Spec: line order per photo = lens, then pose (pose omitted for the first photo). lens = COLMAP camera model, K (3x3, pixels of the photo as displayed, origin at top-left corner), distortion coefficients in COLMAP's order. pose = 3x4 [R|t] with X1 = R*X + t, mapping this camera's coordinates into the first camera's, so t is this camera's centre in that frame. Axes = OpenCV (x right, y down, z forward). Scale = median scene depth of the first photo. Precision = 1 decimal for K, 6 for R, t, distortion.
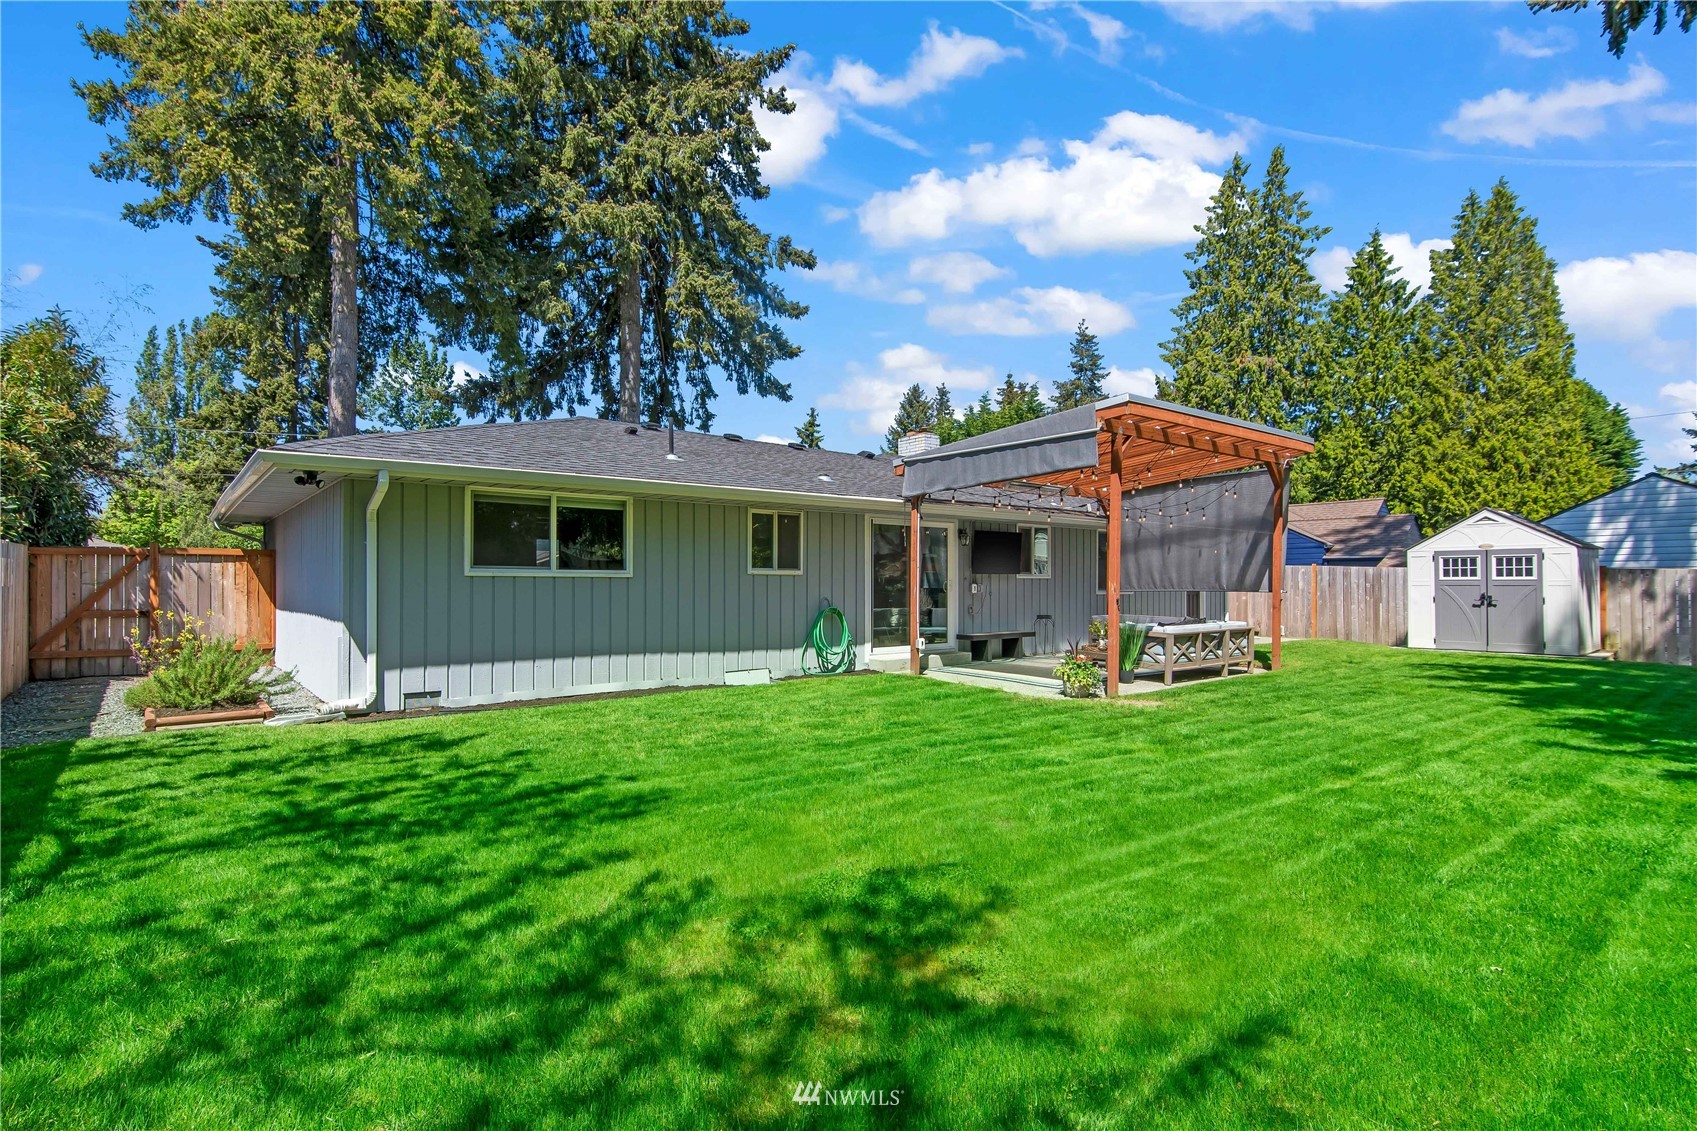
lens RADIAL K [[830.0, 0, 820.2], [0, 830.0, 578.9], [0, 0, 1]] dist [0.002299, 0.000321]
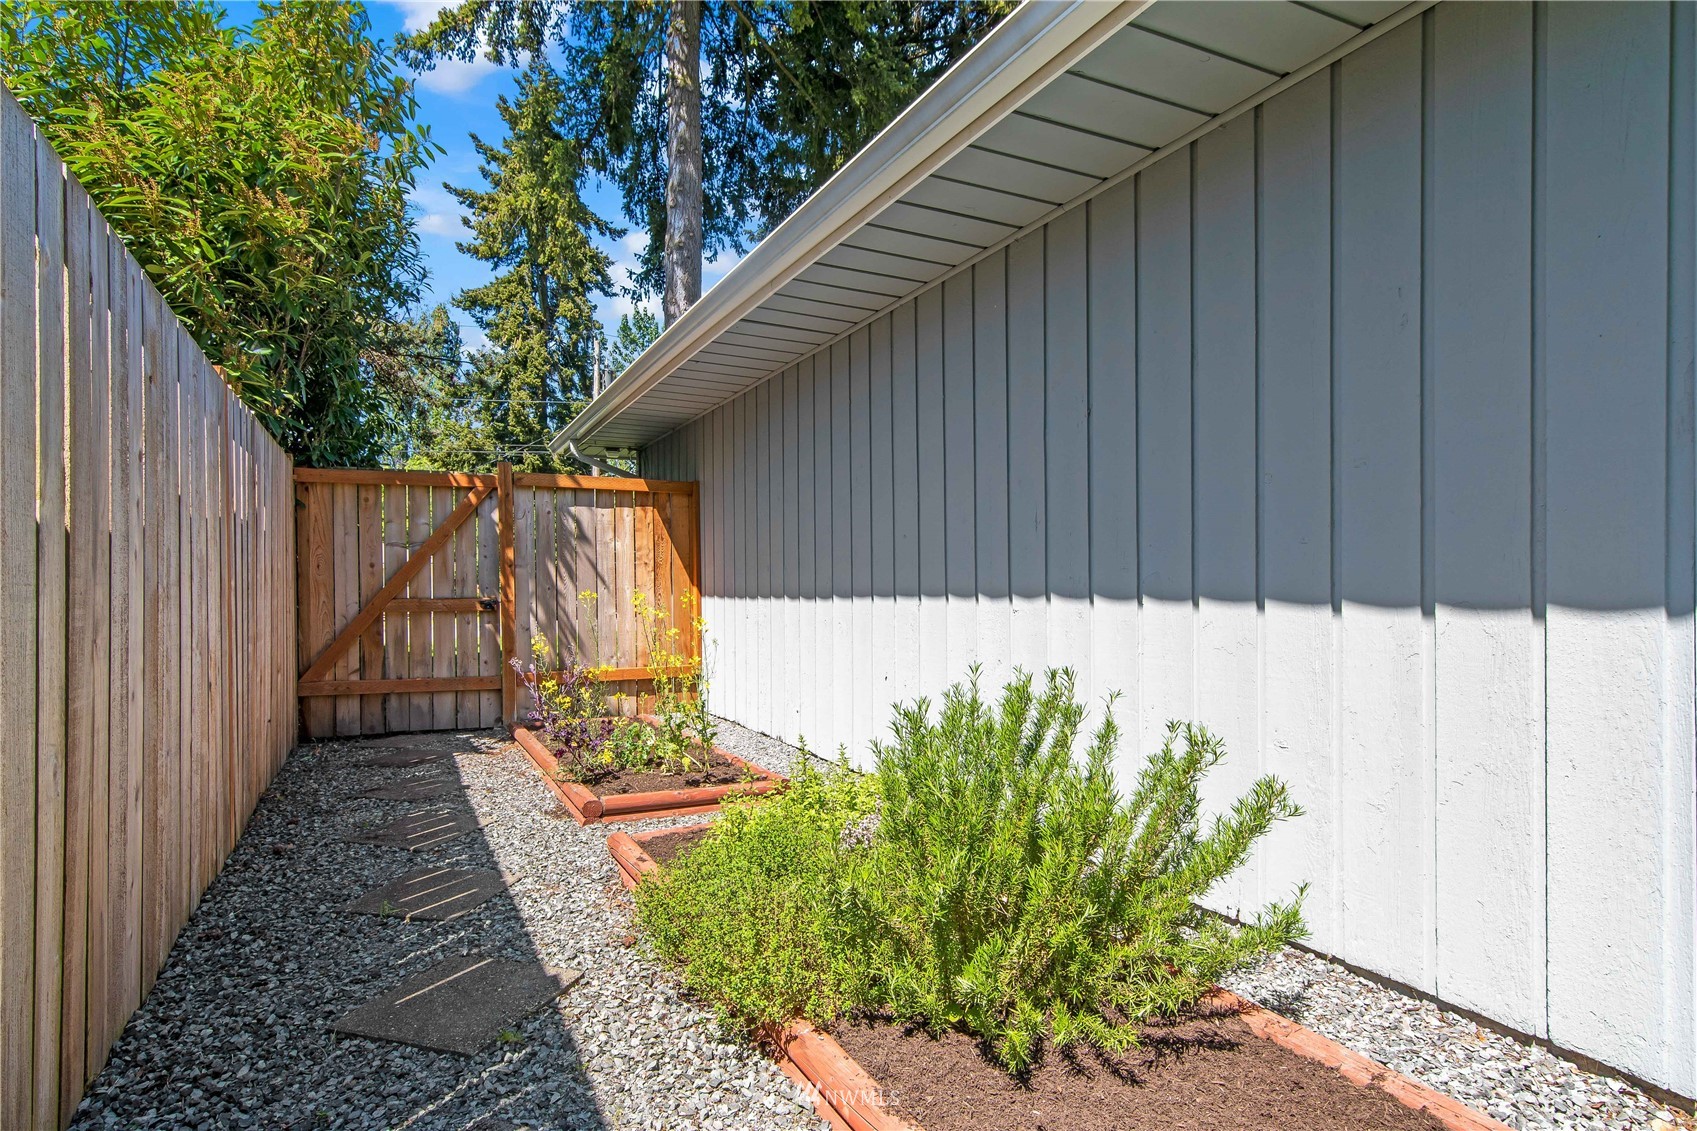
lens RADIAL K [[857.2, 0, 787.0], [0, 857.2, 598.2], [0, 0, 1]] dist [0.000237, -0.000074]
pose [[0.973438, -0.004960, -0.228896, -0.520480], [0.008269, 0.999875, 0.013503, 0.031711], [0.228801, -0.015037, 0.973357, 0.539579]]
